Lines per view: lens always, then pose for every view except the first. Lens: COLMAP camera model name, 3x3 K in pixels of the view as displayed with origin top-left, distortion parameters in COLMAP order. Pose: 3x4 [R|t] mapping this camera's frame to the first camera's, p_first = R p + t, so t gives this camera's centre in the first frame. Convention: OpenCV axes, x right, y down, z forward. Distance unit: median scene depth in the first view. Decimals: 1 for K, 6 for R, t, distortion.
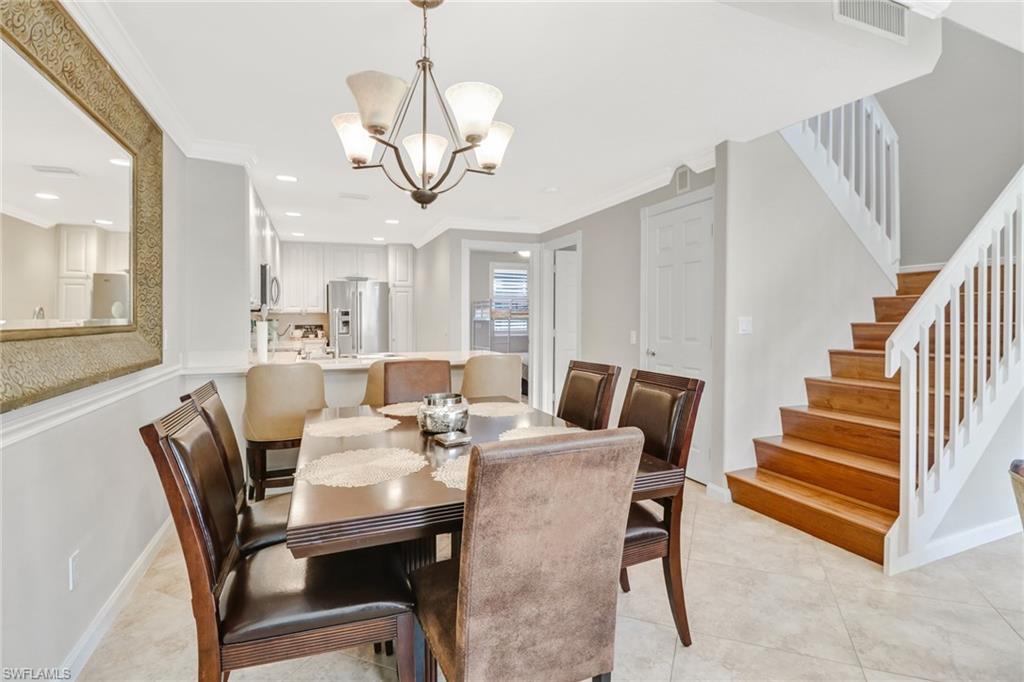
lens RADIAL K [[489.0, 0, 512.9], [0, 489.0, 324.7], [0, 0, 1]] dist [0.001557, -0.000174]
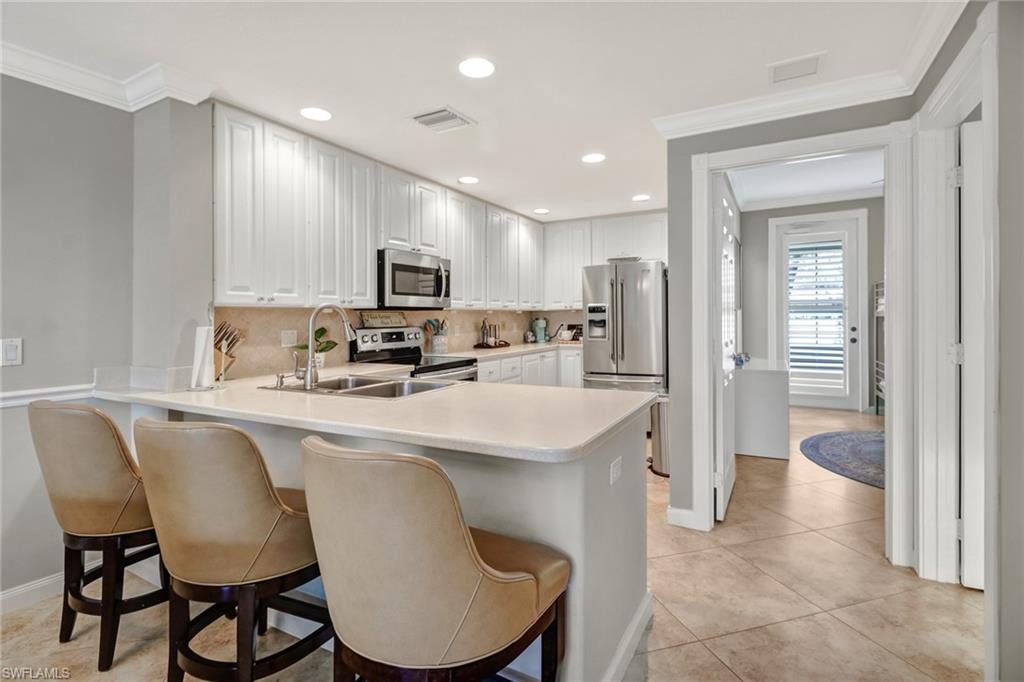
lens RADIAL K [[489.0, 0, 512.9], [0, 489.0, 324.7], [0, 0, 1]] dist [0.001557, -0.000174]
pose [[0.648801, 0.003095, -0.760951, 0.152222], [0.003786, 0.999966, 0.007296, -0.007212], [0.760948, -0.007615, 0.648768, 0.518354]]
